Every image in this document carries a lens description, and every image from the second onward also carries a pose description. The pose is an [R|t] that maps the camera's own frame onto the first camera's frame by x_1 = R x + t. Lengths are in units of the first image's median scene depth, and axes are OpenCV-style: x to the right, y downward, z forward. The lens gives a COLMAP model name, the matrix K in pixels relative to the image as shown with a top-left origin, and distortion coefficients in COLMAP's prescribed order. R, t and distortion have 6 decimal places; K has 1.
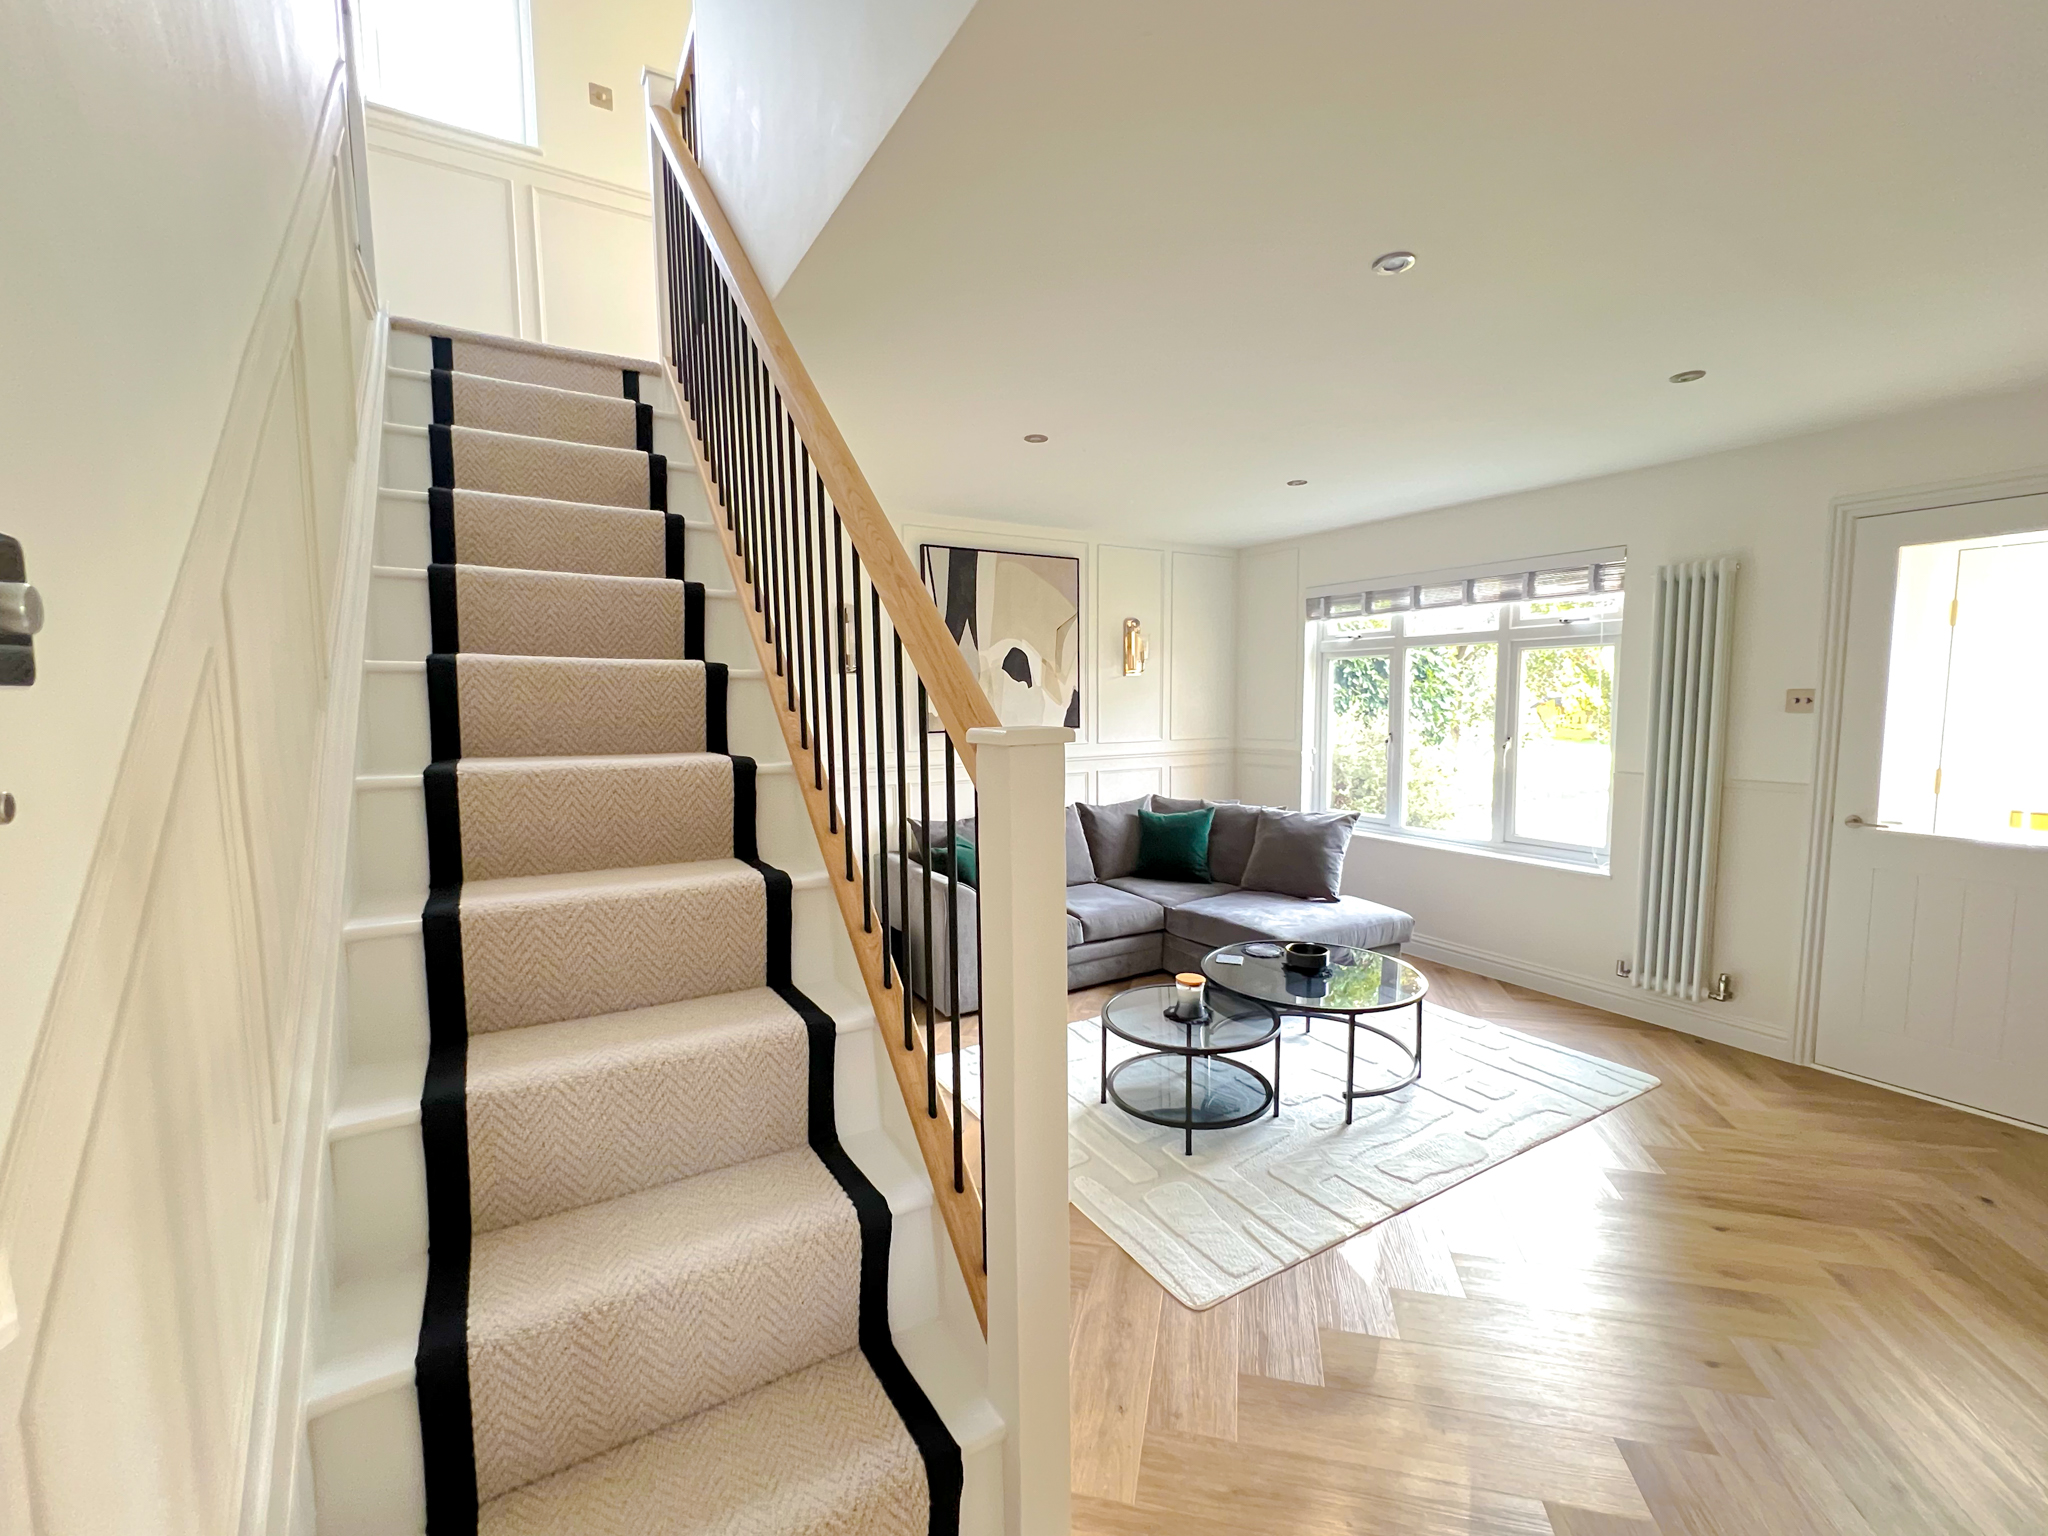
lens RADIAL K [[851.9, 0, 1031.6], [0, 851.9, 774.4], [0, 0, 1]] dist [0.001019, 0.000260]
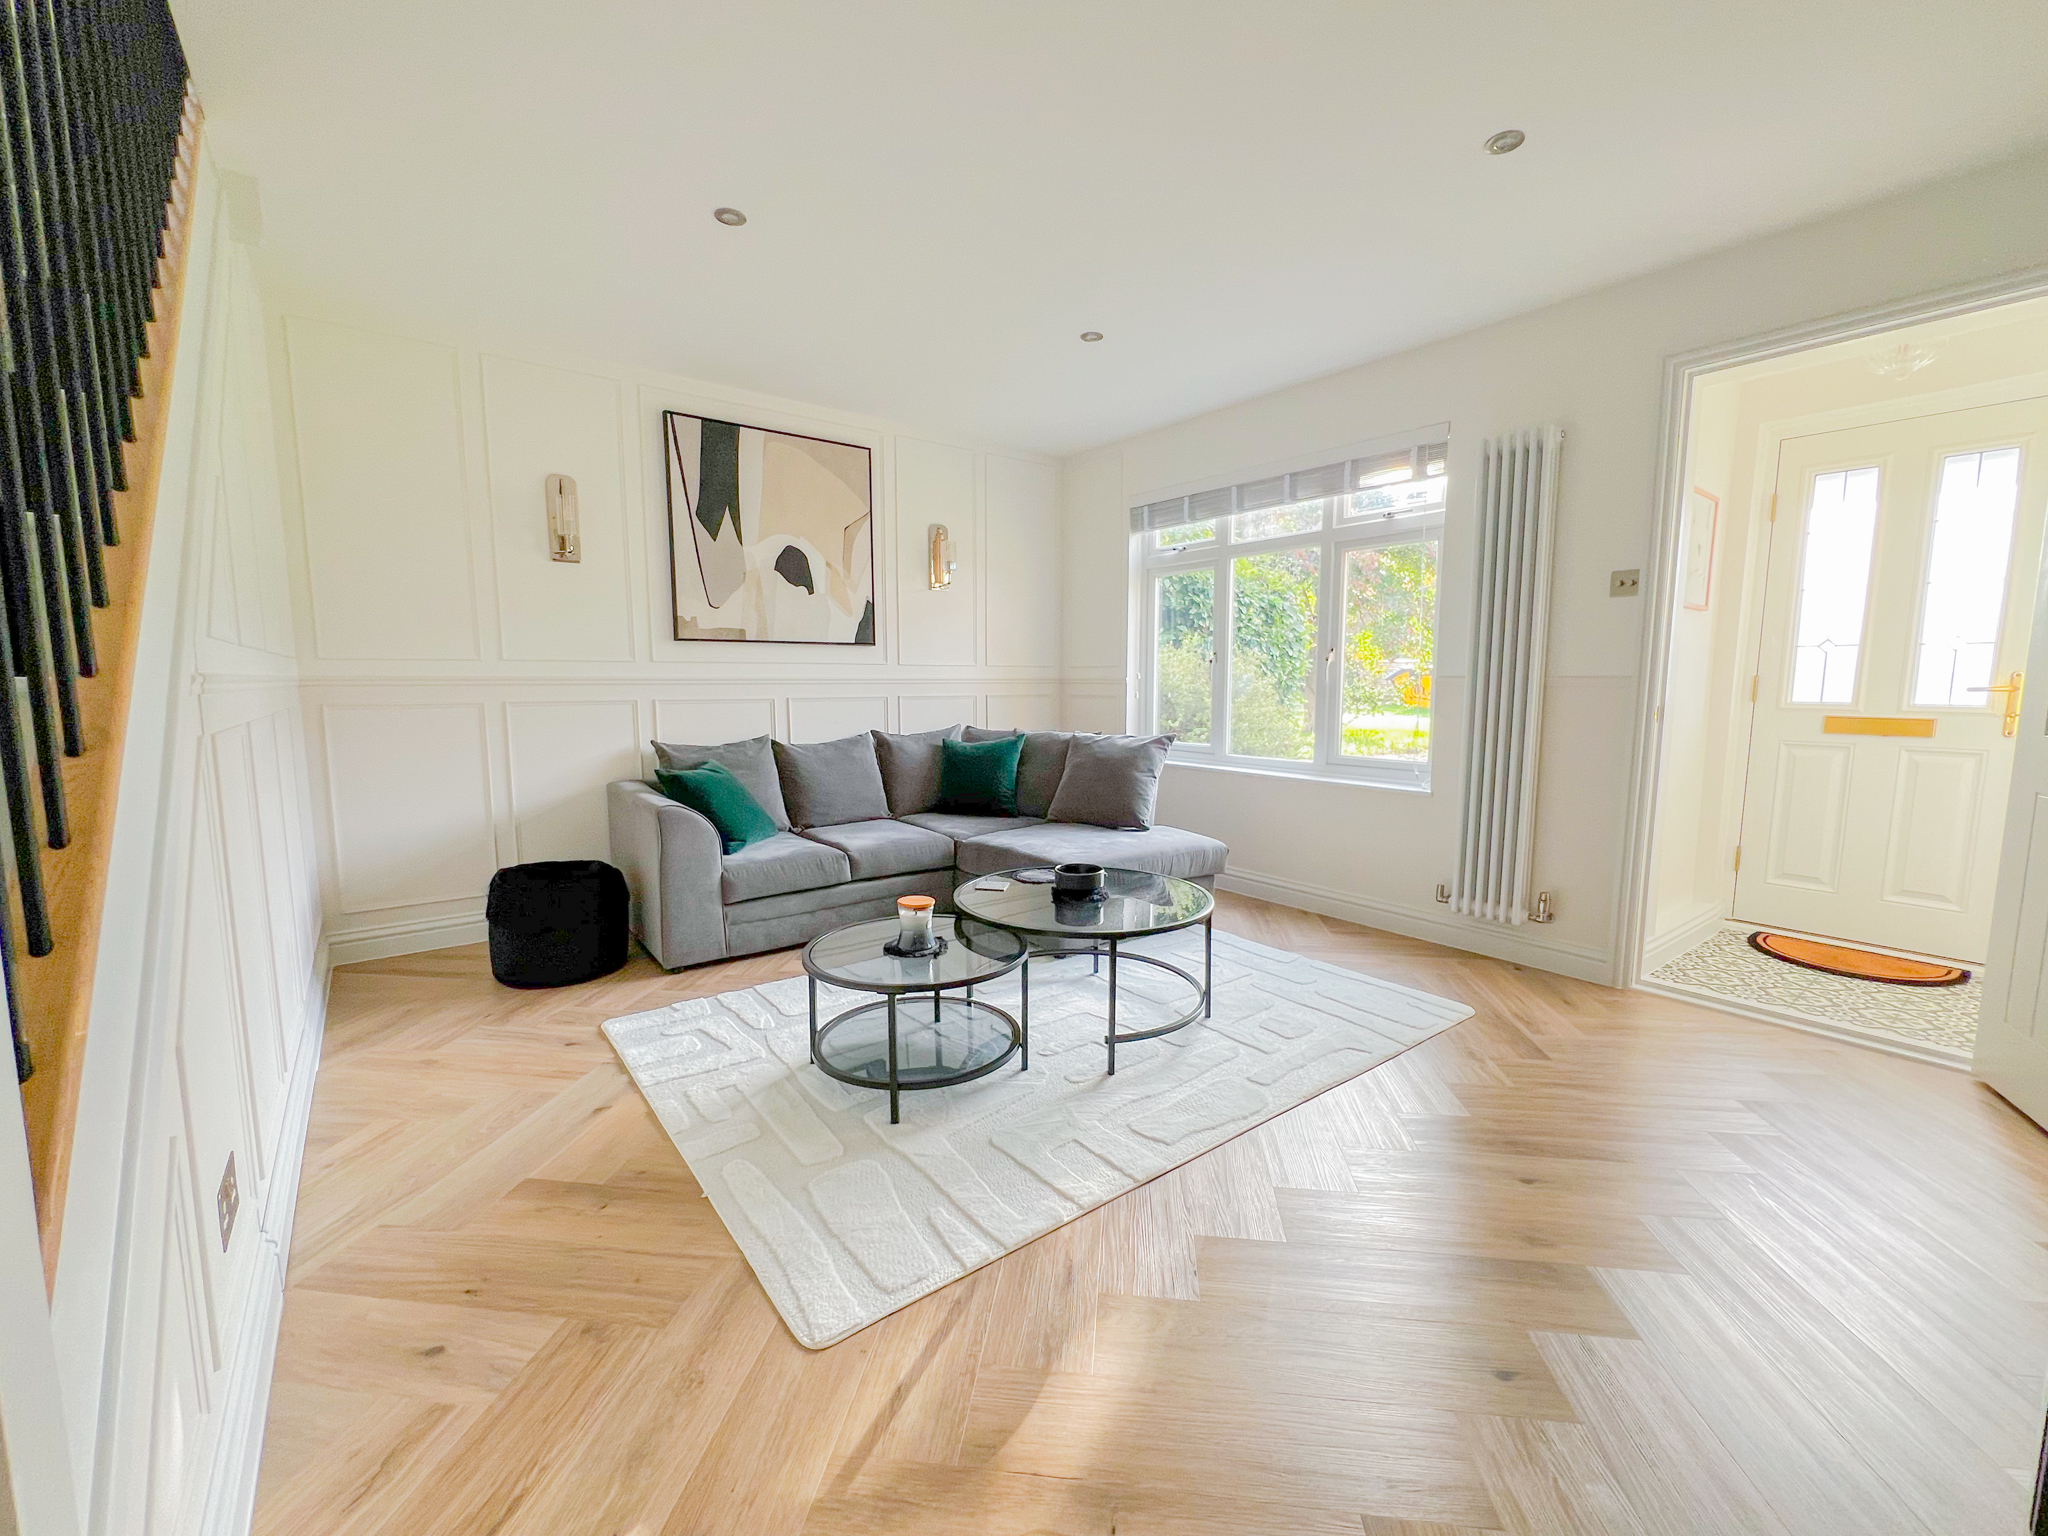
lens RADIAL K [[829.4, 0, 1027.0], [0, 829.4, 774.0], [0, 0, 1]] dist [-0.000553, -0.000084]
pose [[0.993737, -0.004545, 0.111649, 0.149260], [0.002203, 0.999775, 0.021092, 0.077707], [-0.111720, -0.020714, 0.993524, 0.167526]]
